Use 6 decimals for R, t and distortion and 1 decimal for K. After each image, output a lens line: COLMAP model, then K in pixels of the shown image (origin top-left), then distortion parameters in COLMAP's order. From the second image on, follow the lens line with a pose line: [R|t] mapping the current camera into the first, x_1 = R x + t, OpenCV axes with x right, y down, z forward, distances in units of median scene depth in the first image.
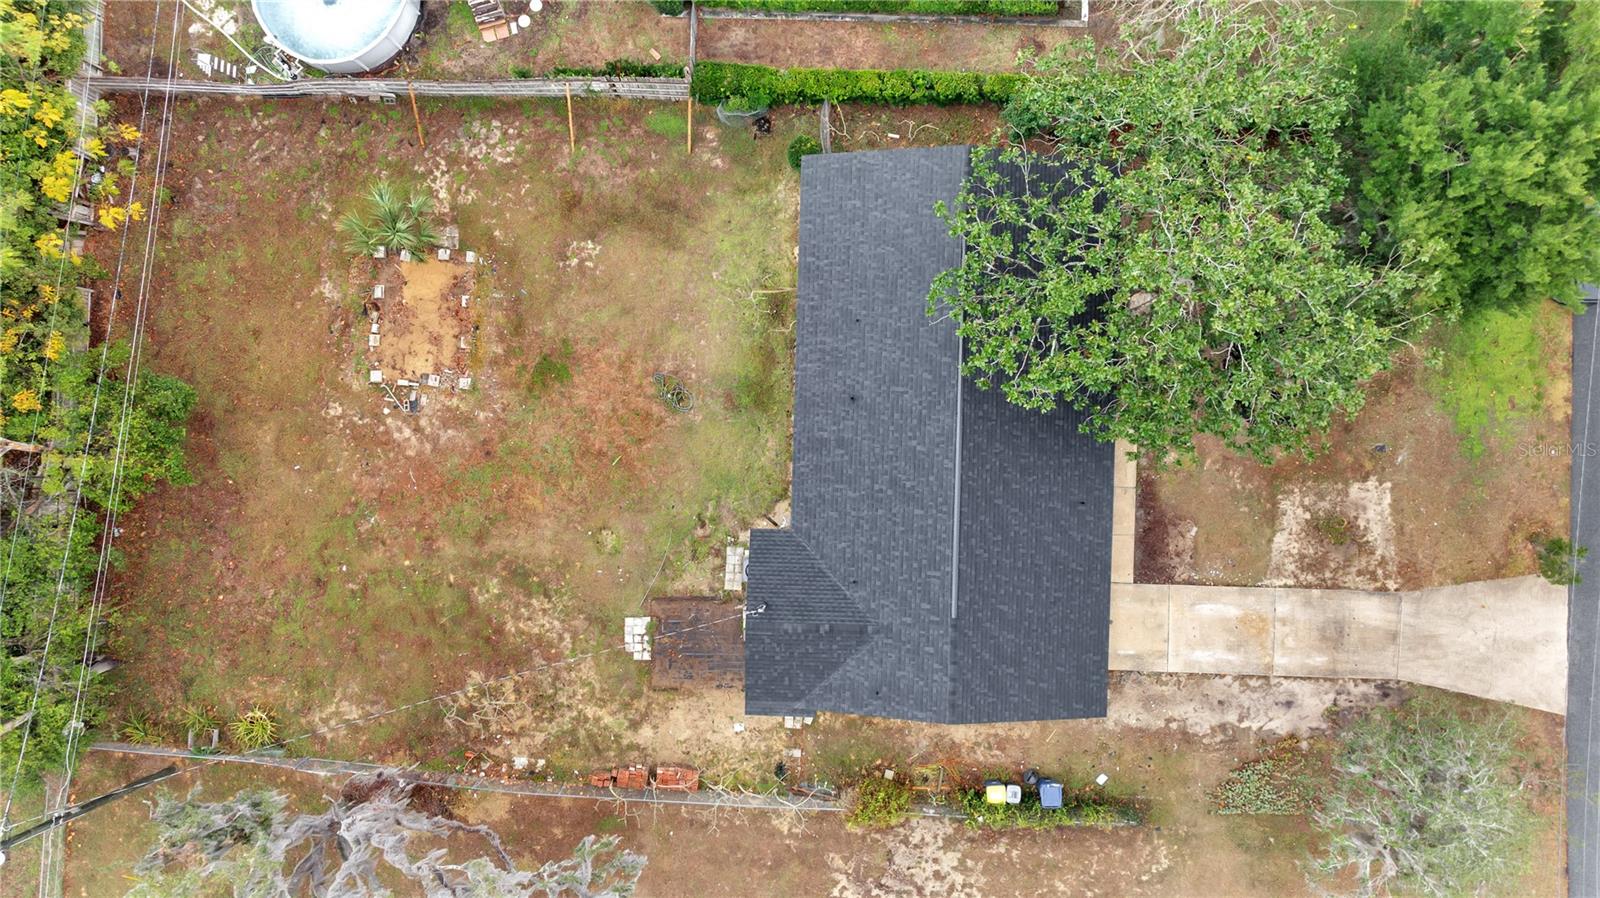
lens RADIAL K [[1129.7, 0, 805.8], [0, 1129.7, 451.5], [0, 0, 1]] dist [-0.025443, 0.015637]
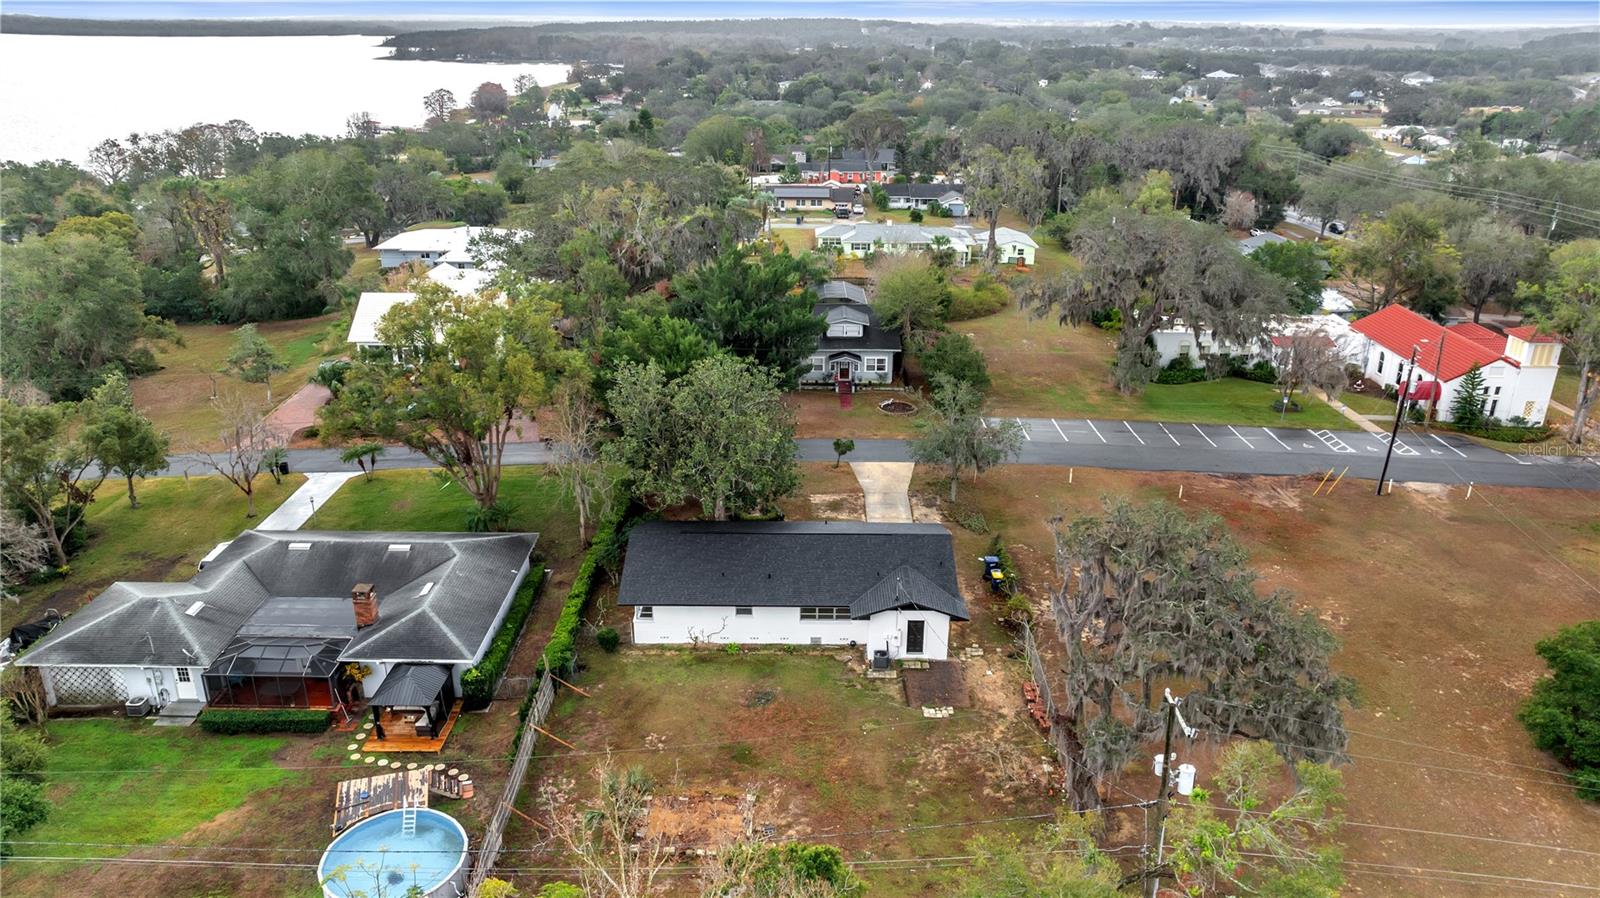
lens RADIAL K [[1129.7, 0, 803.7], [0, 1129.7, 449.1], [0, 0, 1]] dist [-0.025443, 0.015637]
pose [[-0.022599, -0.343619, 0.938837, -1.337677], [0.999723, -0.001533, 0.023504, -0.031618], [-0.006637, 0.939108, 0.343558, 0.221846]]
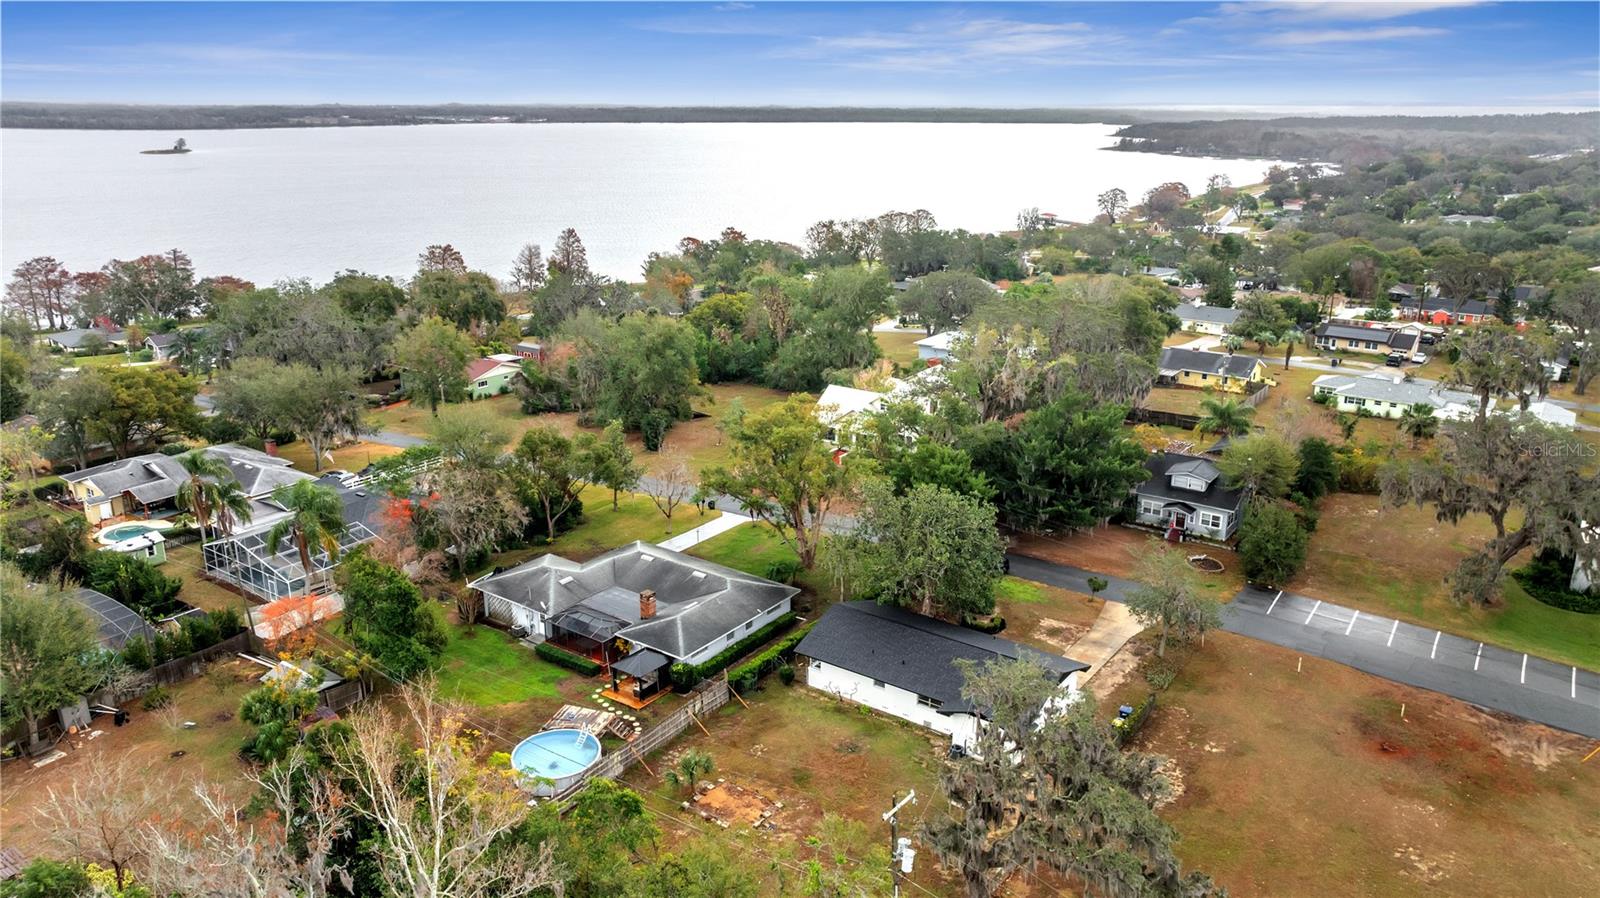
lens RADIAL K [[1129.7, 0, 804.4], [0, 1129.7, 442.5], [0, 0, 1]] dist [-0.025443, 0.015637]
pose [[0.556701, -0.223051, 0.800208, -1.523244], [0.830551, 0.168452, -0.530857, 0.781453], [-0.016388, 0.960142, 0.279032, 0.007453]]
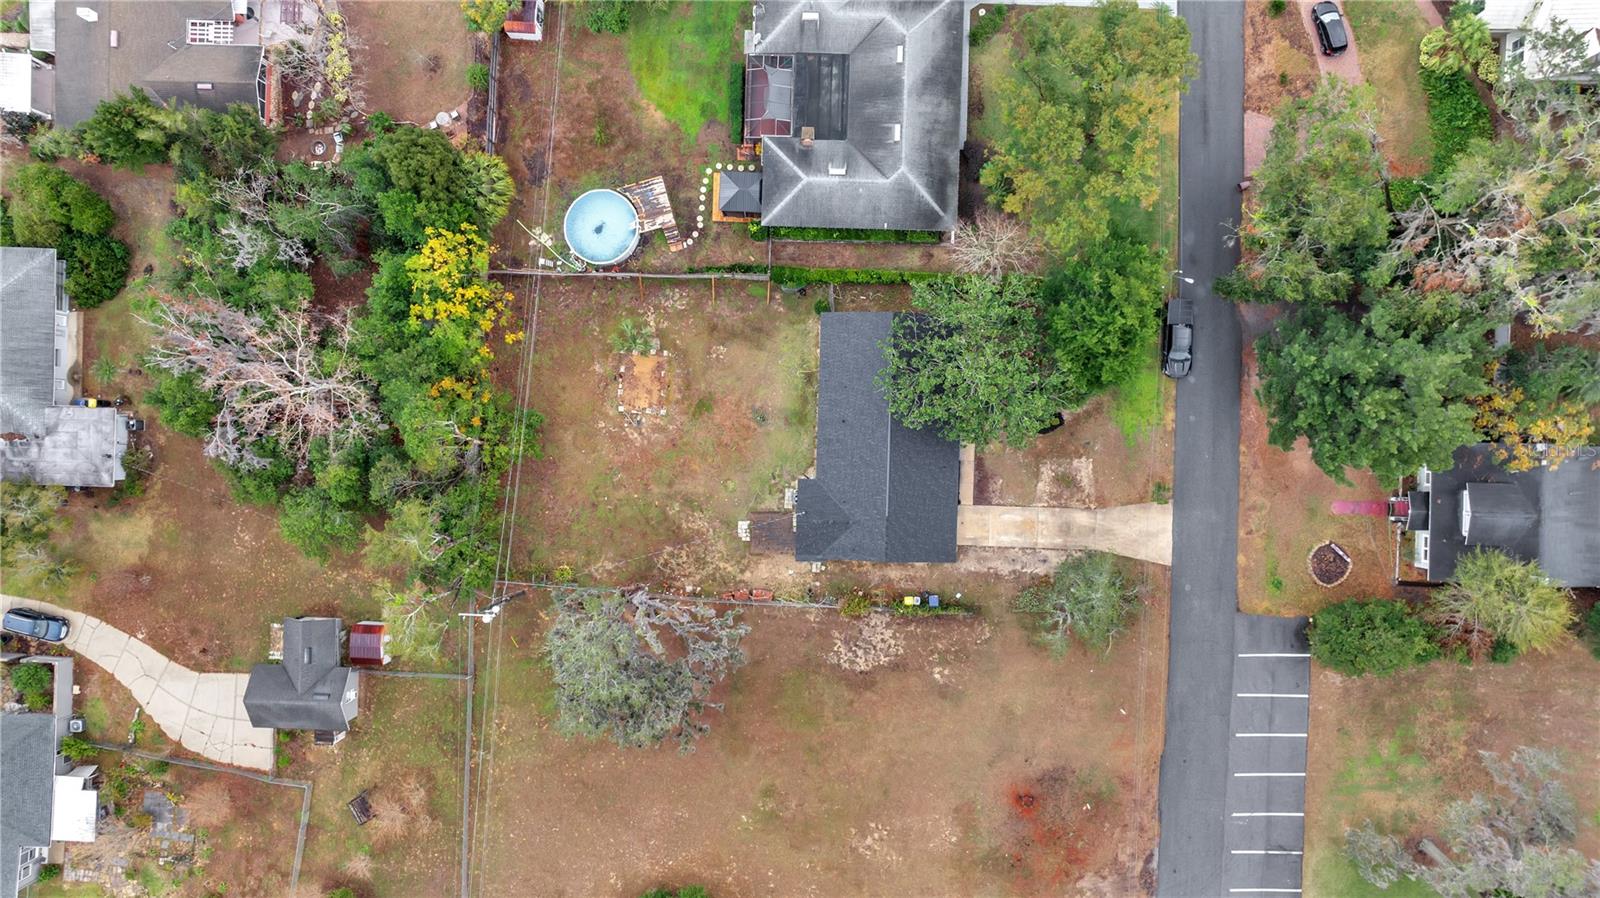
lens RADIAL K [[1129.7, 0, 798.8], [0, 1129.7, 454.6], [0, 0, 1]] dist [-0.025443, 0.015637]
pose [[0.999998, 0.001408, -0.001541, -0.041120], [-0.001390, 0.999933, 0.011510, -0.005016], [0.001557, -0.011508, 0.999933, -1.159502]]
